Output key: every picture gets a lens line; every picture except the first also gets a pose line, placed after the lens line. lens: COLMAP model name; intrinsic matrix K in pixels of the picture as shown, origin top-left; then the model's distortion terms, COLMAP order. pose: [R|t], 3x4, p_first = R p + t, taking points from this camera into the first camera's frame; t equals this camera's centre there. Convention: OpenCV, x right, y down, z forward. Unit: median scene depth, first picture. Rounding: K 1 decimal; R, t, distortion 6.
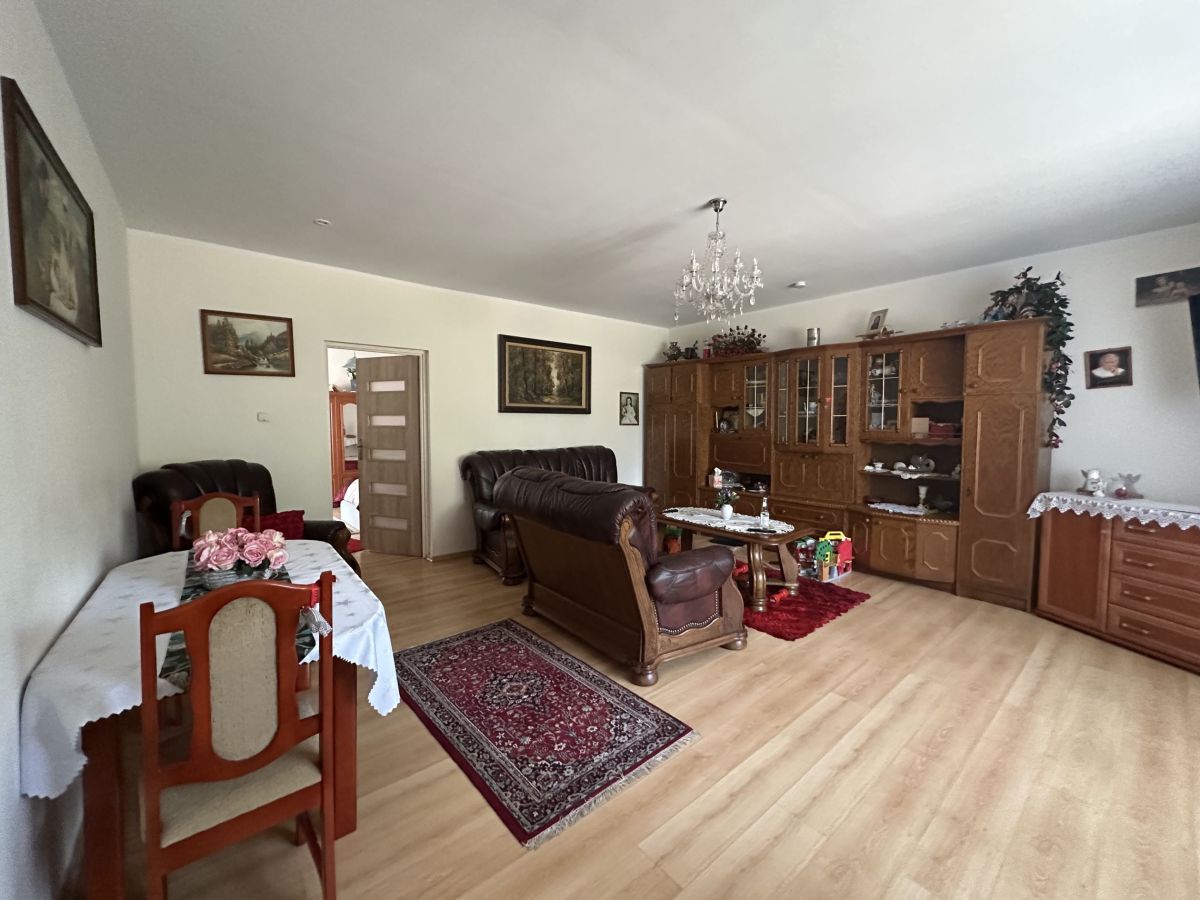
lens RADIAL K [[476.6, 0, 601.0], [0, 476.6, 447.1], [0, 0, 1]] dist [-0.005999, 0.001205]
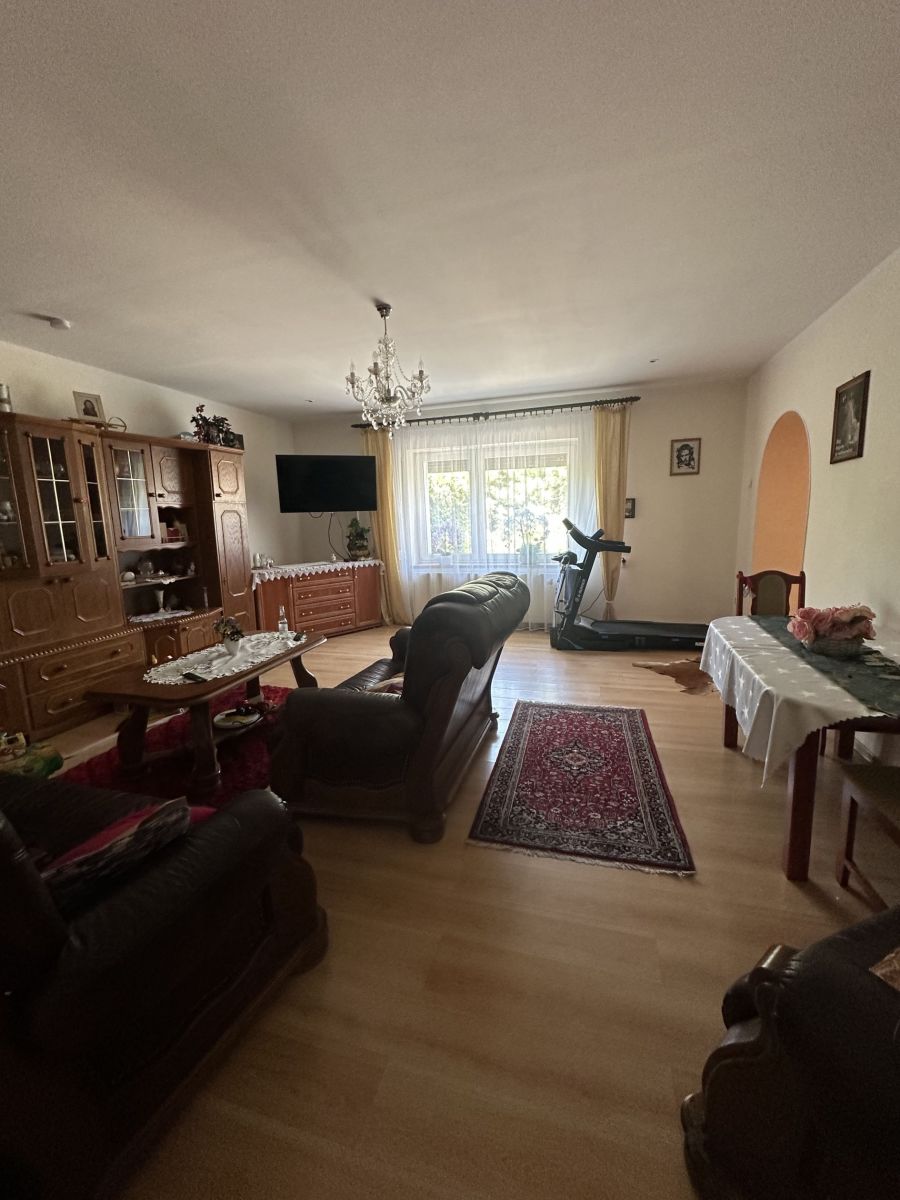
lens RADIAL K [[476.6, 0, 445.8], [0, 476.6, 599.0], [0, 0, 1]] dist [-0.005999, 0.001205]
pose [[-0.541724, -0.130454, 0.830371, -0.557416], [0.073658, 0.976715, 0.201499, -0.066191], [-0.837323, 0.170320, -0.519502, 1.102983]]
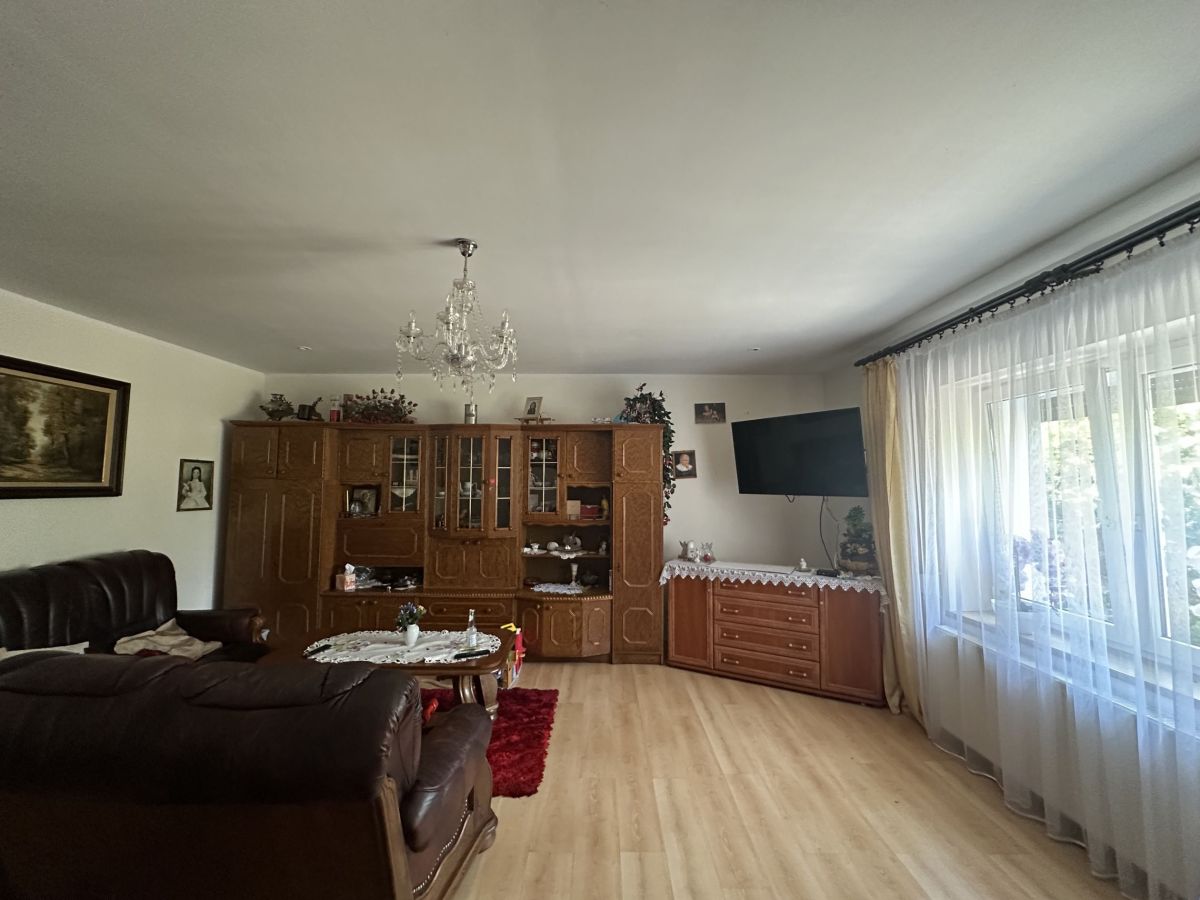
lens RADIAL K [[476.6, 0, 598.1], [0, 476.6, 449.5], [0, 0, 1]] dist [-0.005999, 0.001205]
pose [[0.644431, 0.055873, 0.762618, -0.136540], [0.037720, 0.993790, -0.104683, -0.065300], [-0.763732, 0.096227, 0.638322, 0.265160]]
